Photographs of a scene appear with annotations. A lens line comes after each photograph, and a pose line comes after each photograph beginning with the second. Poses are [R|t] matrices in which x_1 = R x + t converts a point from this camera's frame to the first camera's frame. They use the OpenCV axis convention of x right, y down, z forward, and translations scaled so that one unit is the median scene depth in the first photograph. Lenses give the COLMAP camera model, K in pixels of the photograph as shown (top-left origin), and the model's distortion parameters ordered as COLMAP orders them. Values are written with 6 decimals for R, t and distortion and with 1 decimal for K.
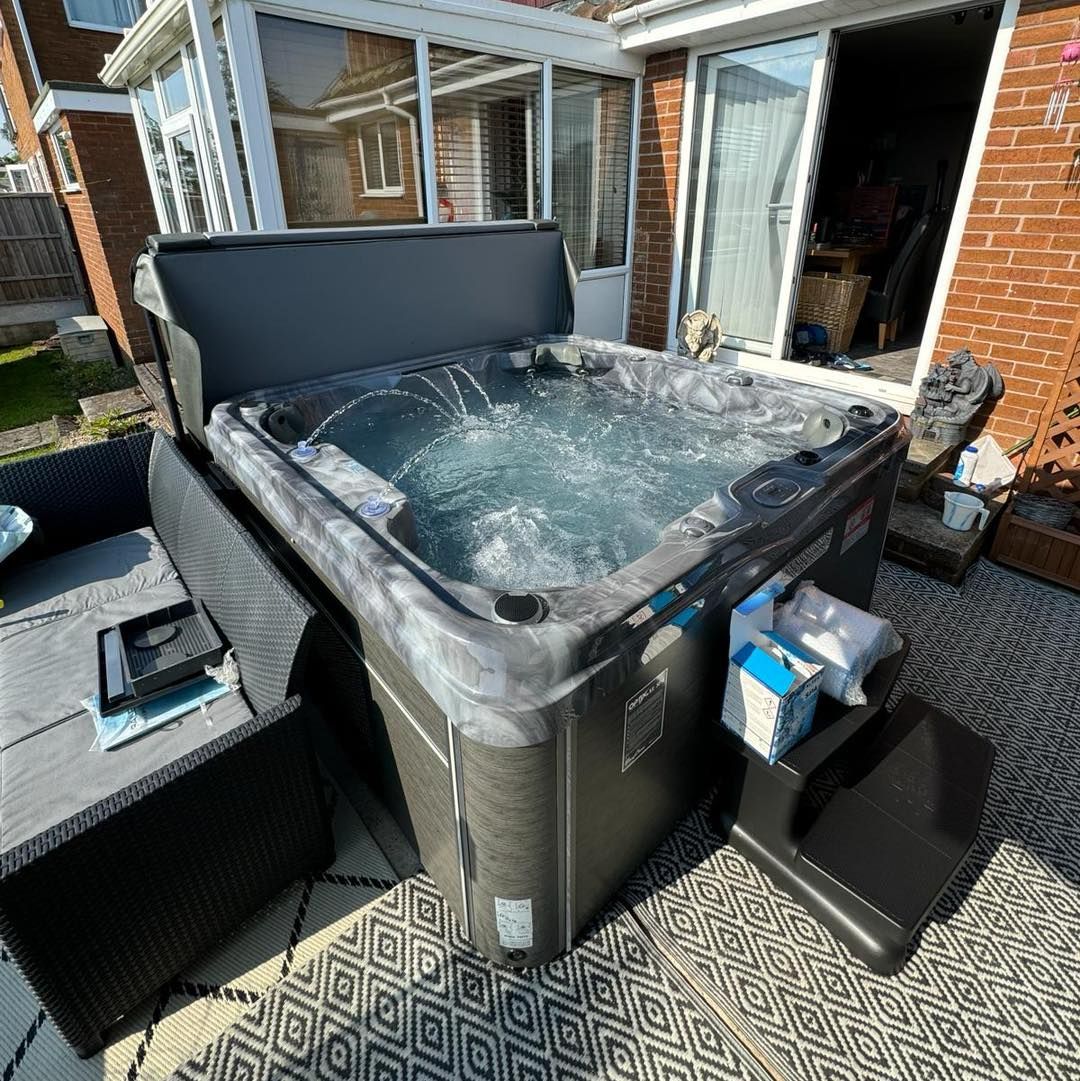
lens RADIAL K [[640.3, 0, 545.0], [0, 640.3, 499.2], [0, 0, 1]] dist [-0.012916, 0.005235]
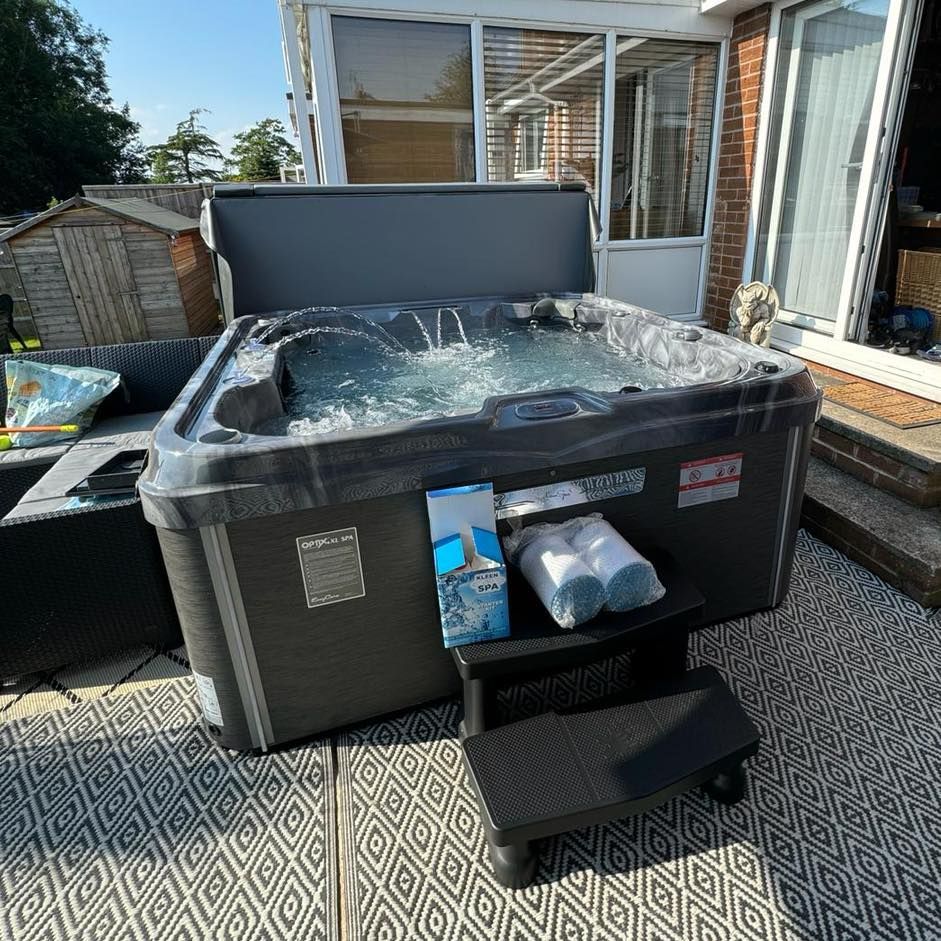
lens RADIAL K [[626.2, 0, 470.9], [0, 626.2, 471.7], [0, 0, 1]] dist [-0.005773, -0.003050]
pose [[0.901534, 0.167040, -0.399166, 0.349717], [-0.177204, 0.984106, 0.011599, 0.051117], [0.394759, 0.060277, 0.916805, 0.022044]]
